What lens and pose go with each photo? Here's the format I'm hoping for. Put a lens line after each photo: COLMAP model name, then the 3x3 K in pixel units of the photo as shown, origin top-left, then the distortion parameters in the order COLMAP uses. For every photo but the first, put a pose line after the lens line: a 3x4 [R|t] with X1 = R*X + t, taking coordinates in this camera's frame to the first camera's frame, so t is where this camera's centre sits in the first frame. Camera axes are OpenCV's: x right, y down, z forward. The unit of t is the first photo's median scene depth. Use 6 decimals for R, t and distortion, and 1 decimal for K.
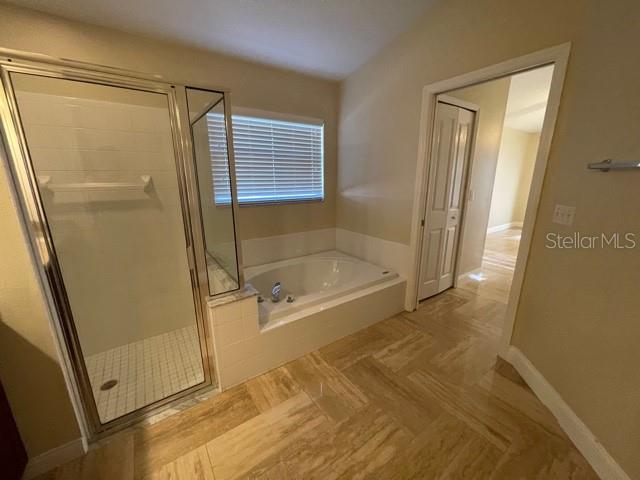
lens RADIAL K [[258.0, 0, 318.2], [0, 258.0, 240.8], [0, 0, 1]] dist [-0.002574, -0.000074]
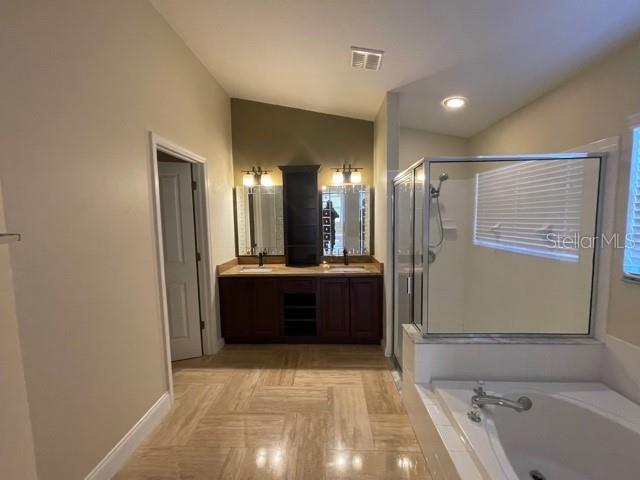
lens RADIAL K [[258.0, 0, 318.2], [0, 258.0, 240.8], [0, 0, 1]] dist [-0.002574, -0.000074]
pose [[-0.608088, 0.078643, -0.789964, 0.911242], [-0.174190, 0.957614, 0.229419, -0.408037], [0.774523, 0.277111, -0.568615, 1.388974]]
